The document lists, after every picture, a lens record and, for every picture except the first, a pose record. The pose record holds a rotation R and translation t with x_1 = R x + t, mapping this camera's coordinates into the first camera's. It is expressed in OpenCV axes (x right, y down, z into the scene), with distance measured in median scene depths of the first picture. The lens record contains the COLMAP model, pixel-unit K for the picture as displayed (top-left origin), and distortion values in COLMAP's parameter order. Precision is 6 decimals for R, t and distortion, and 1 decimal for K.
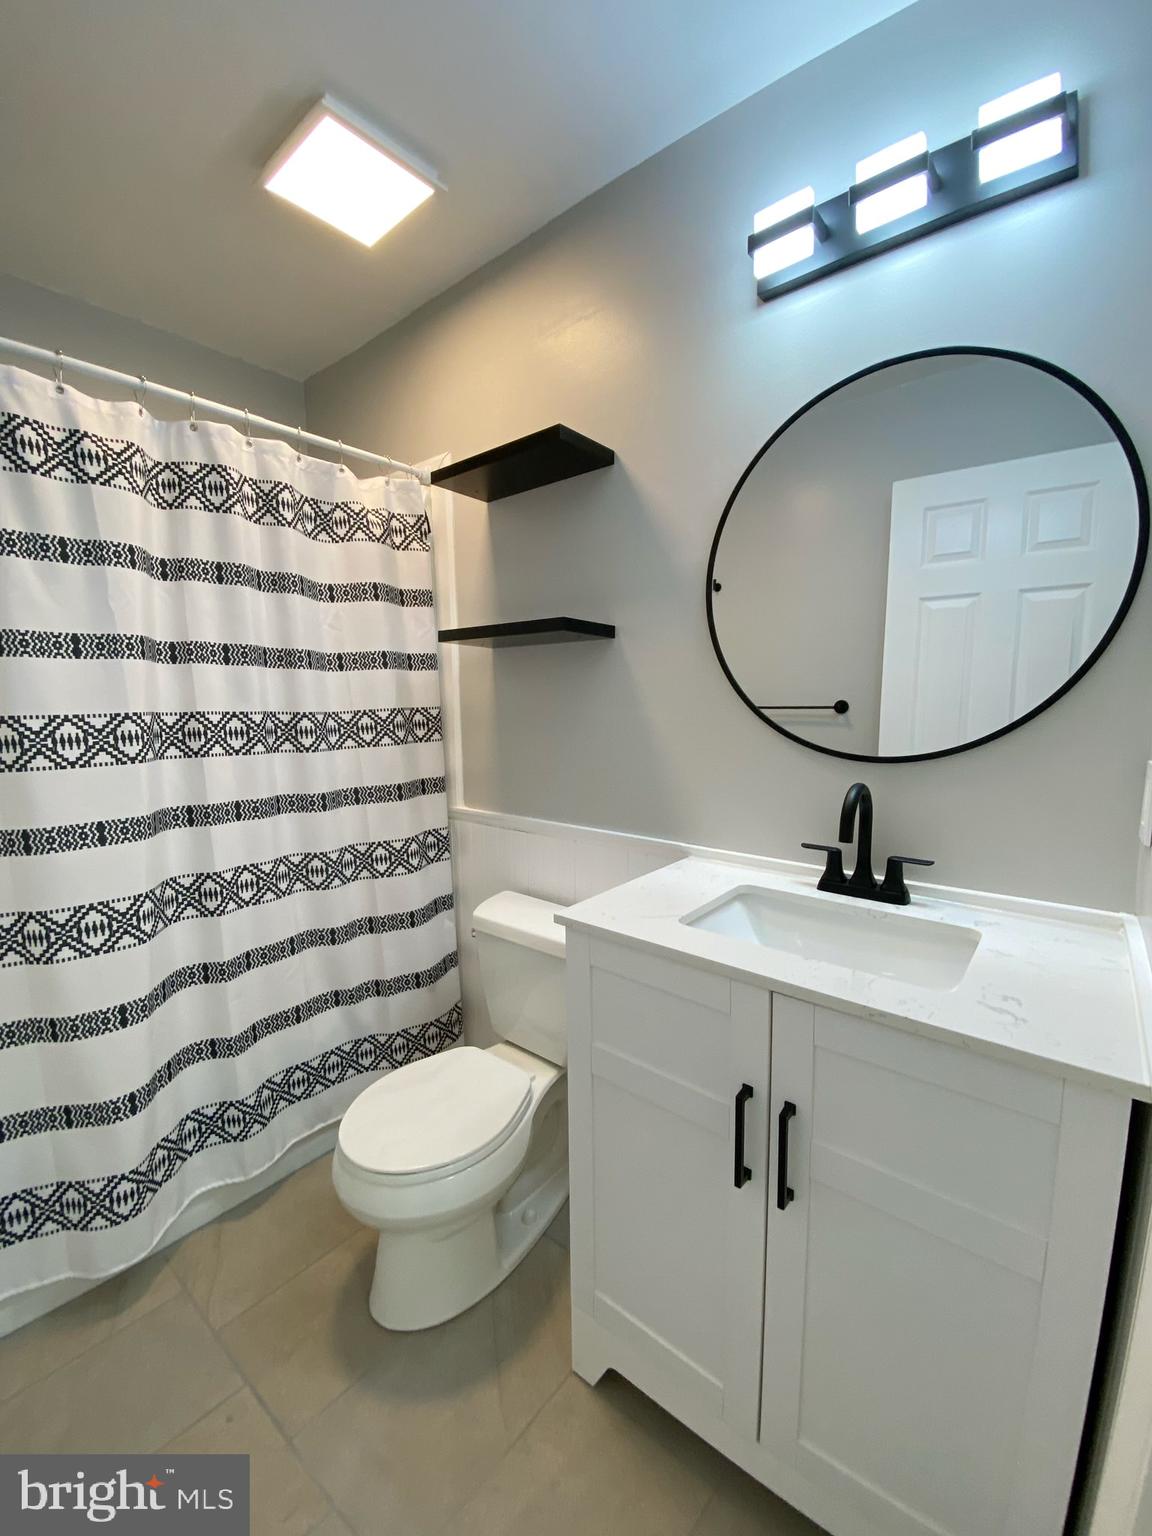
lens RADIAL K [[629.7, 0, 586.5], [0, 629.7, 773.4], [0, 0, 1]] dist [-0.018289, -0.001831]
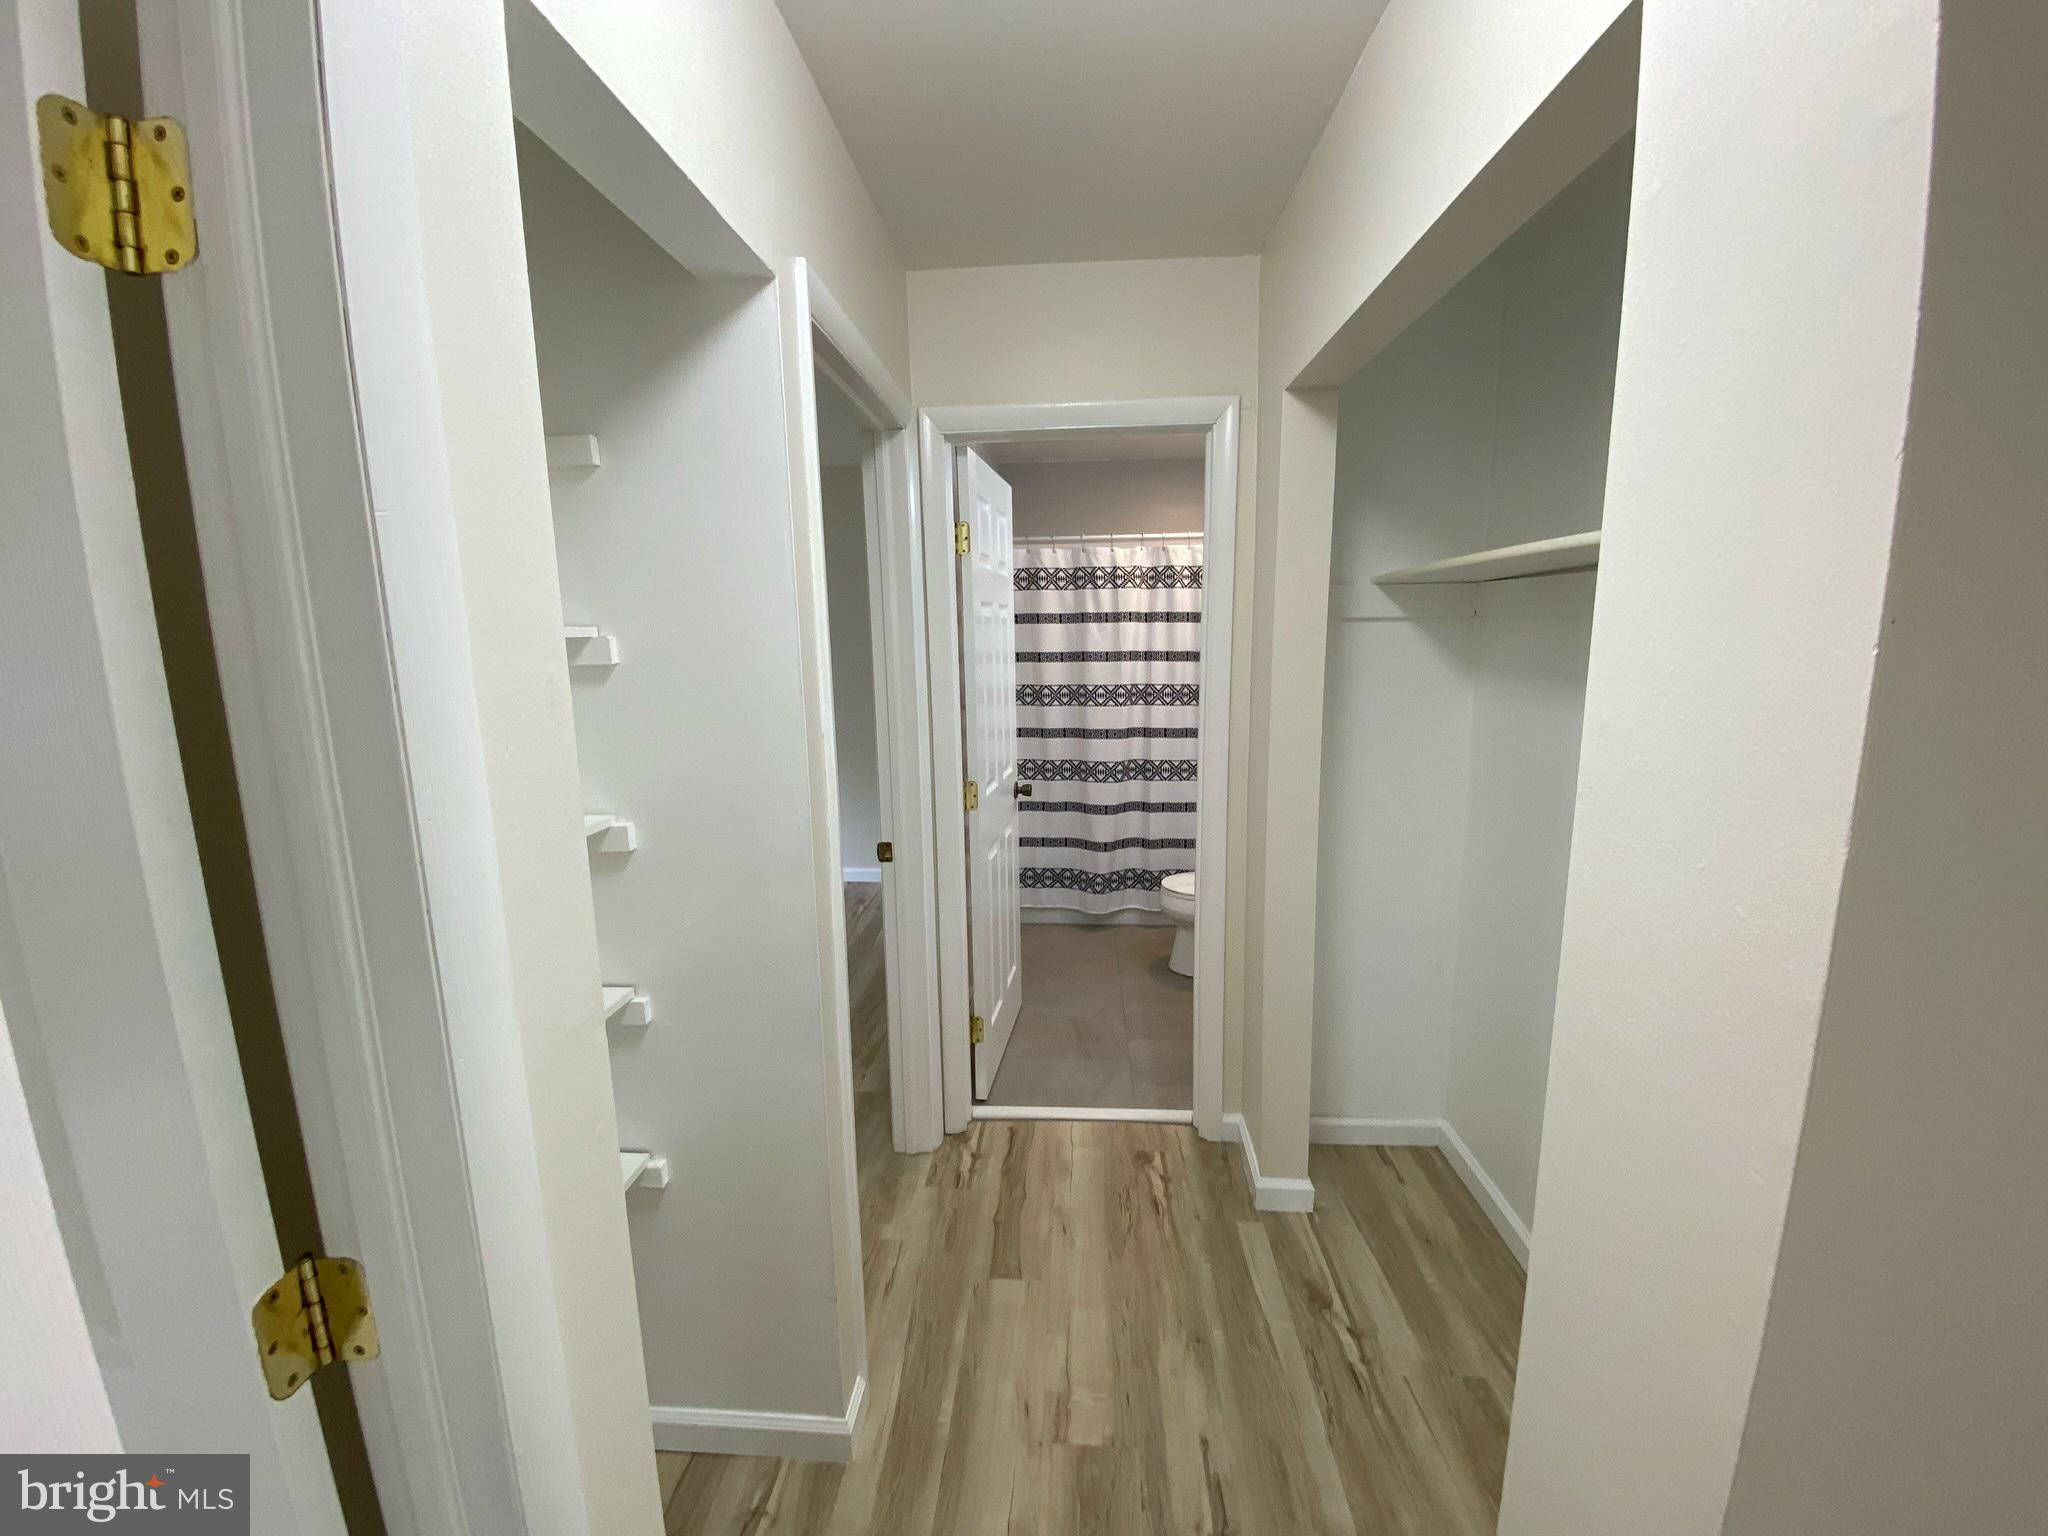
lens RADIAL K [[839.6, 0, 1023.1], [0, 839.6, 773.5], [0, 0, 1]] dist [-0.018289, -0.001831]
pose [[0.574380, 0.127091, -0.808663, 1.567705], [-0.086895, 0.991759, 0.094146, -0.027669], [0.813964, 0.016193, 0.580690, -1.079136]]
